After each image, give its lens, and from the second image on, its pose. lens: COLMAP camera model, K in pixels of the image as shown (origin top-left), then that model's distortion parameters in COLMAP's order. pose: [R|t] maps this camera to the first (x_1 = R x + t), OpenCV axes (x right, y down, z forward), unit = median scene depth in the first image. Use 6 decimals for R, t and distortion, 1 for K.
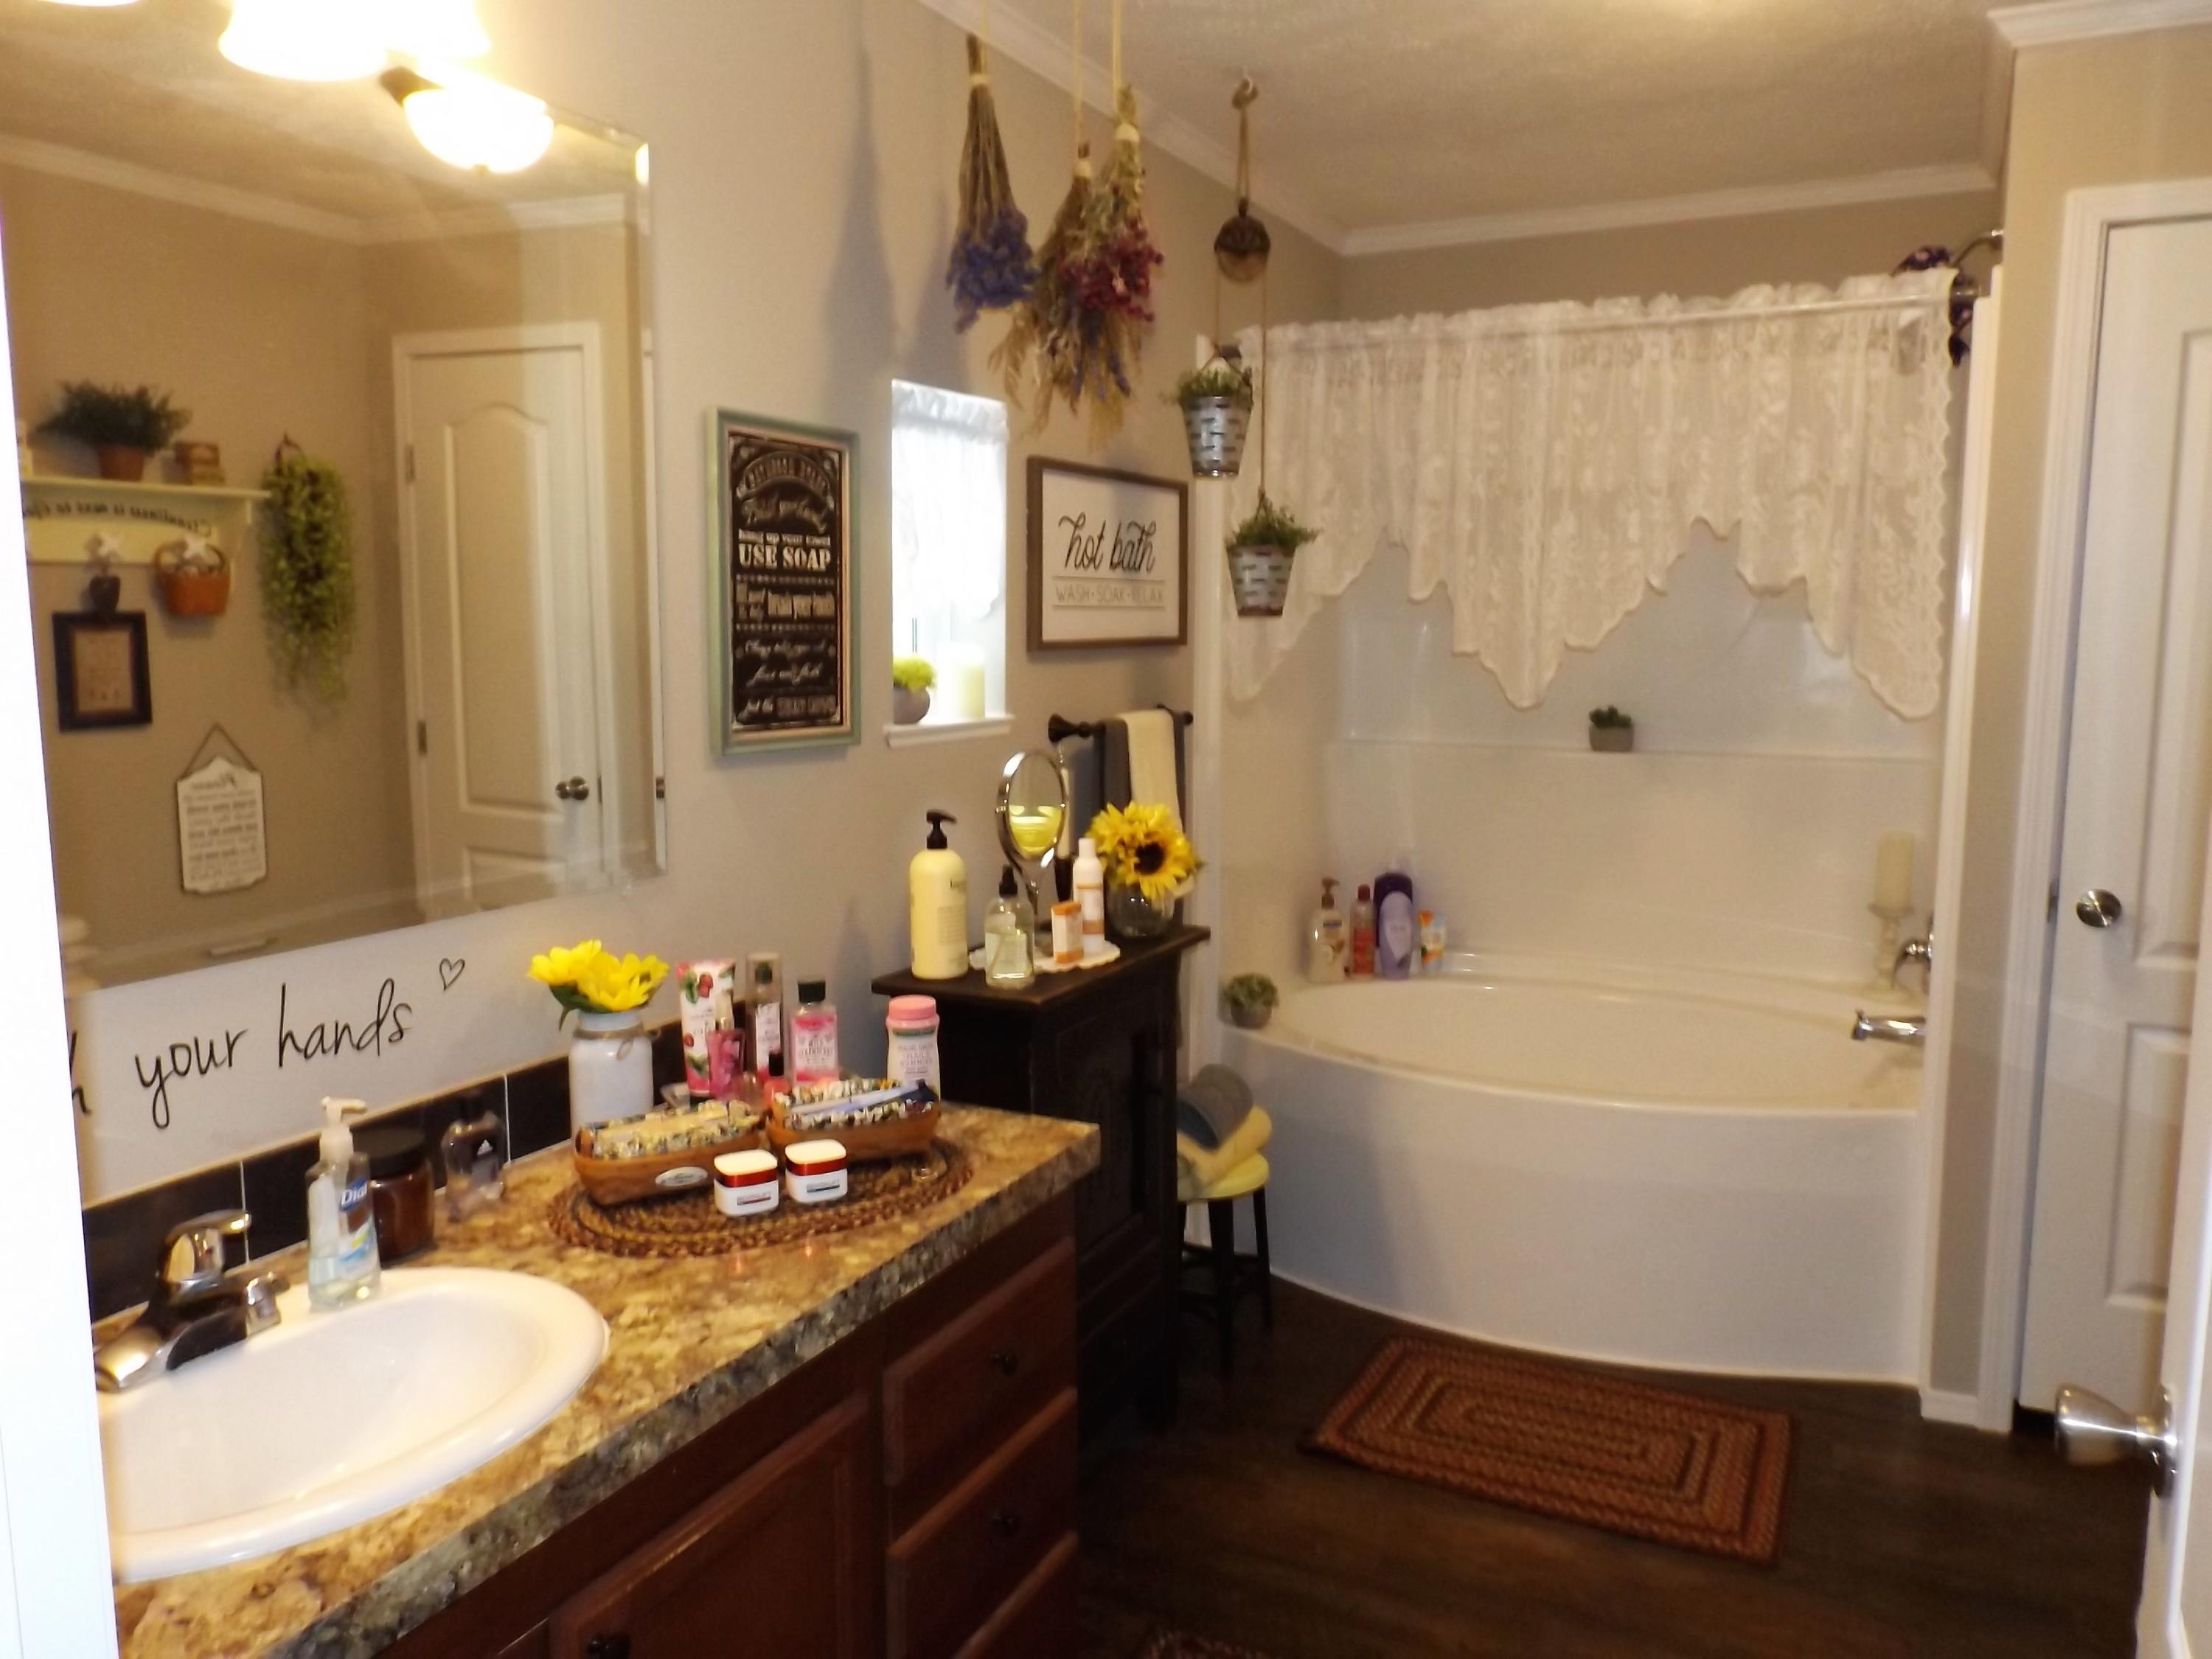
lens RADIAL K [[1599.7, 0, 1115.2], [0, 1599.7, 818.7], [0, 0, 1]] dist [0.029969, -0.030449]
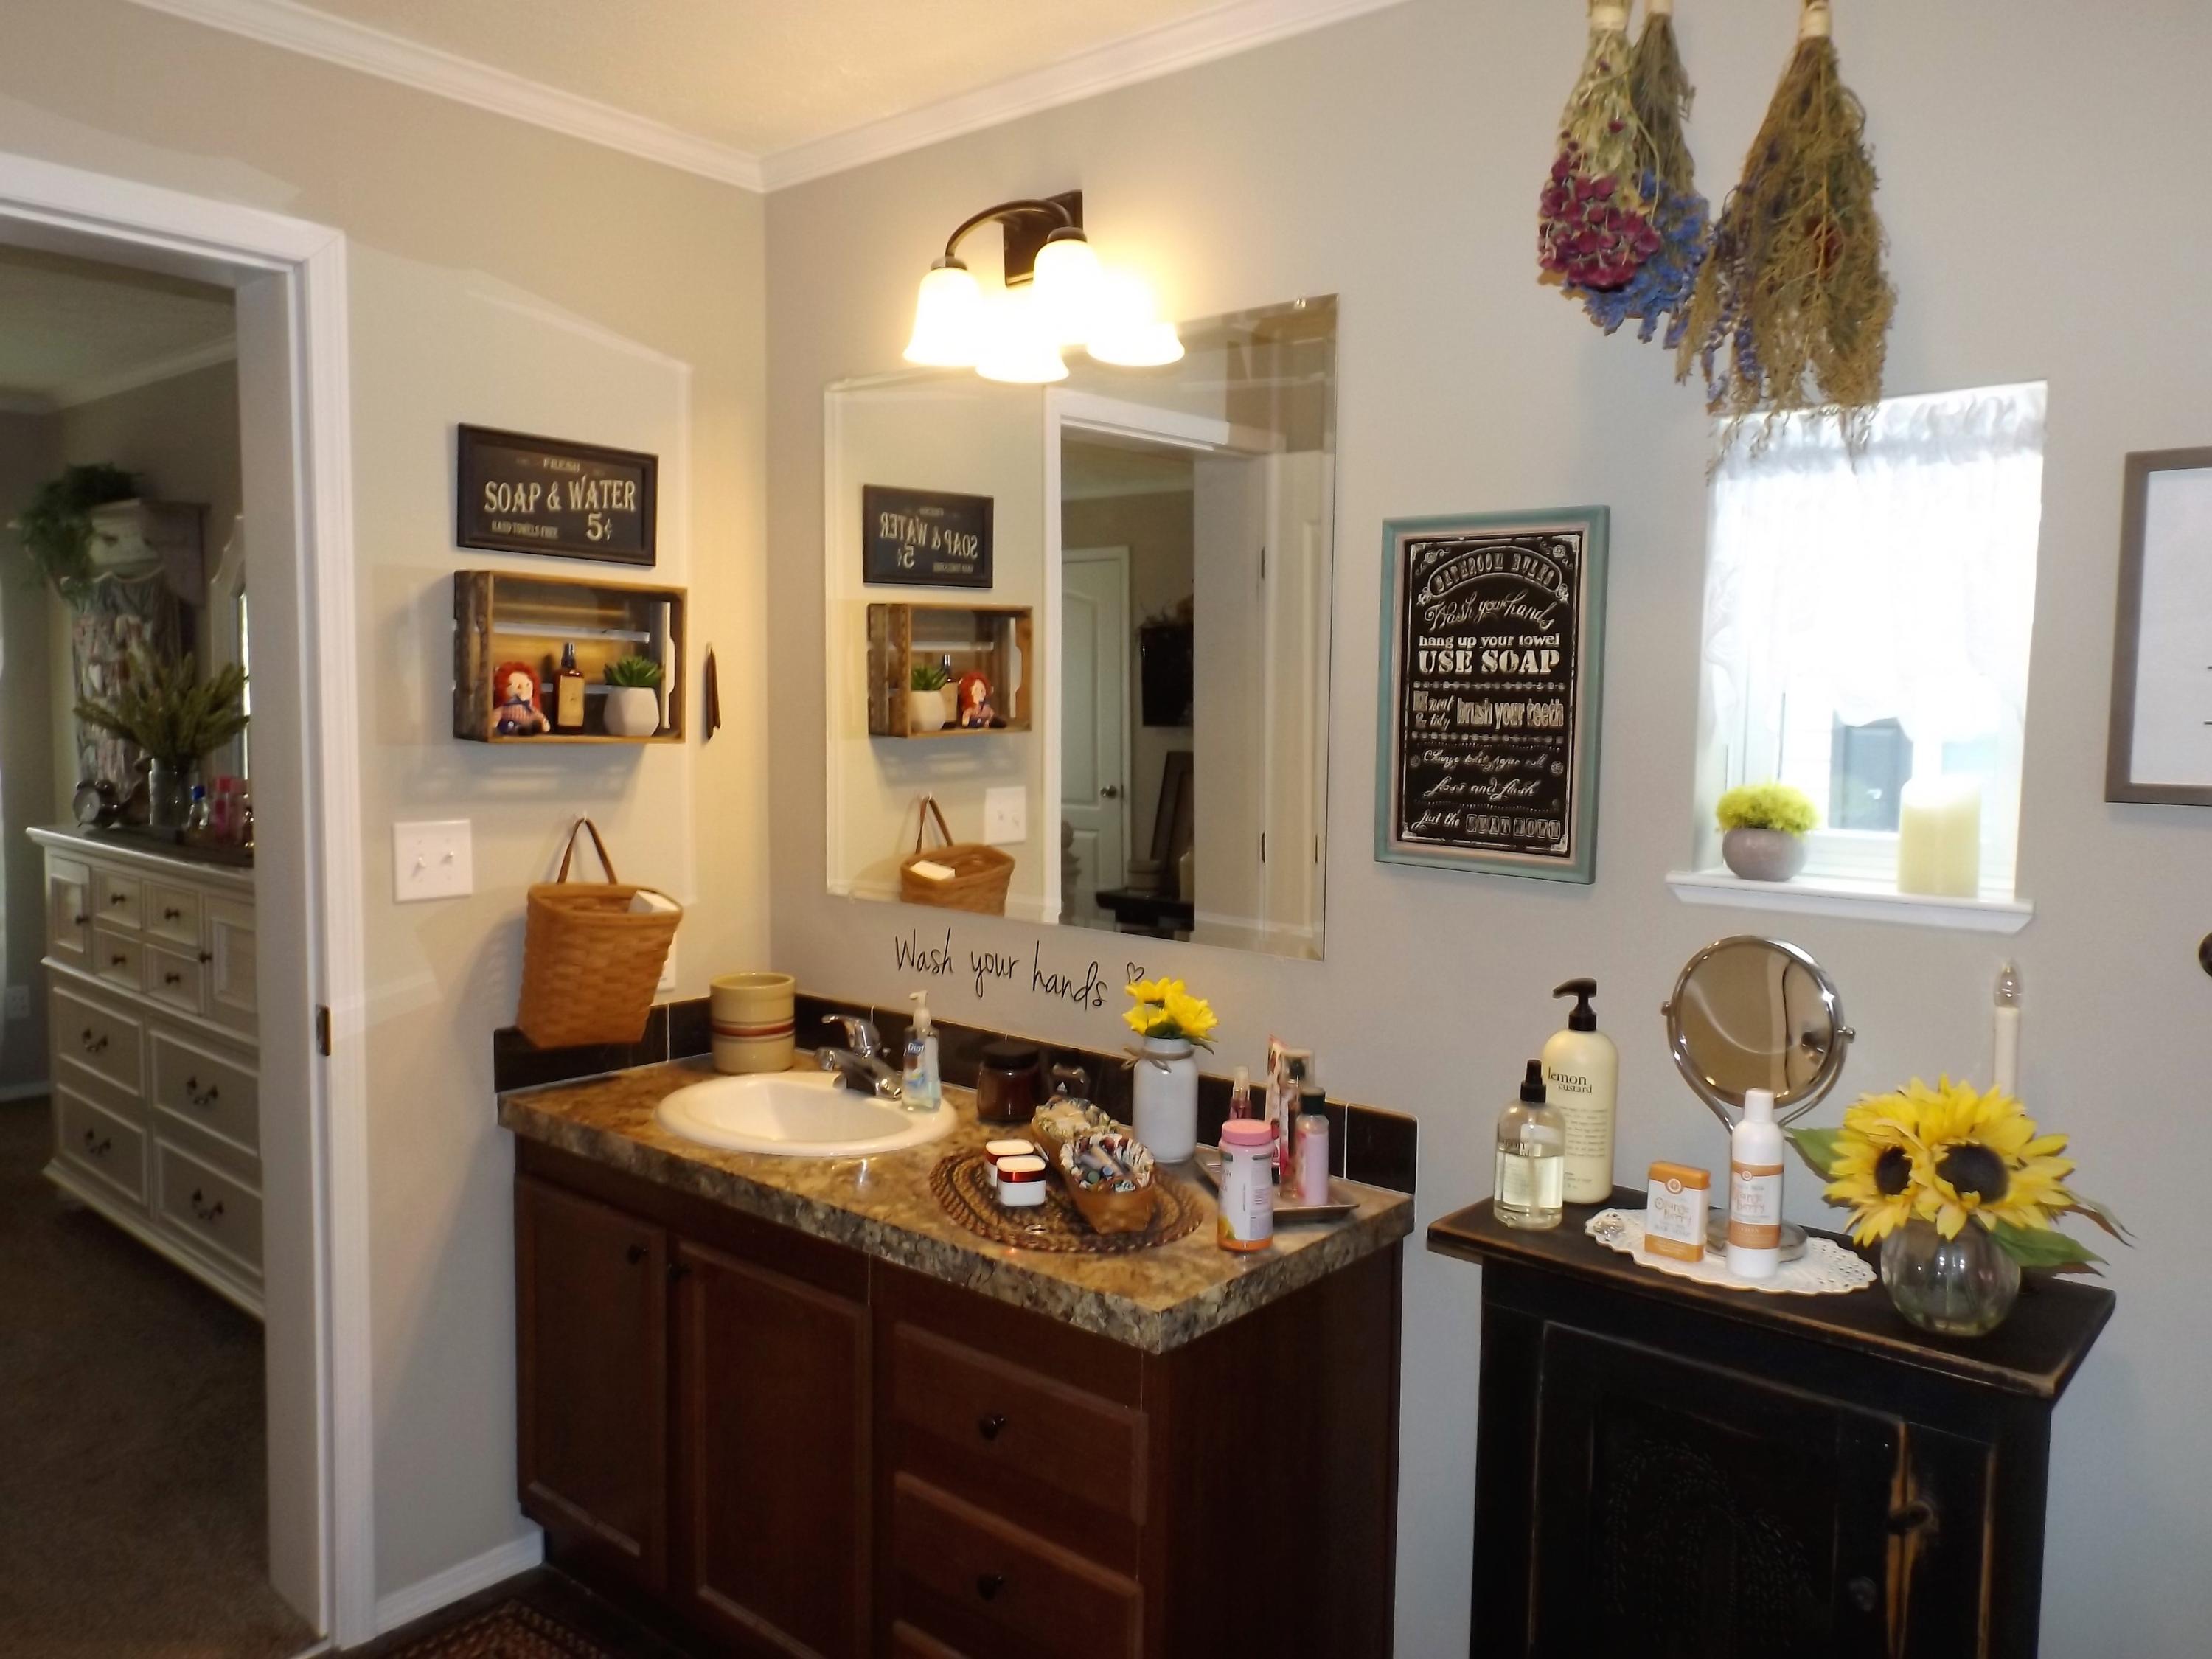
lens RADIAL K [[1599.7, 0, 1115.2], [0, 1599.7, 818.7], [0, 0, 1]] dist [0.029969, -0.030449]
pose [[-0.239352, 0.064177, -0.968810, 0.736886], [-0.137076, 0.985586, 0.099154, -0.136943], [0.961208, 0.156533, -0.227105, 1.021922]]
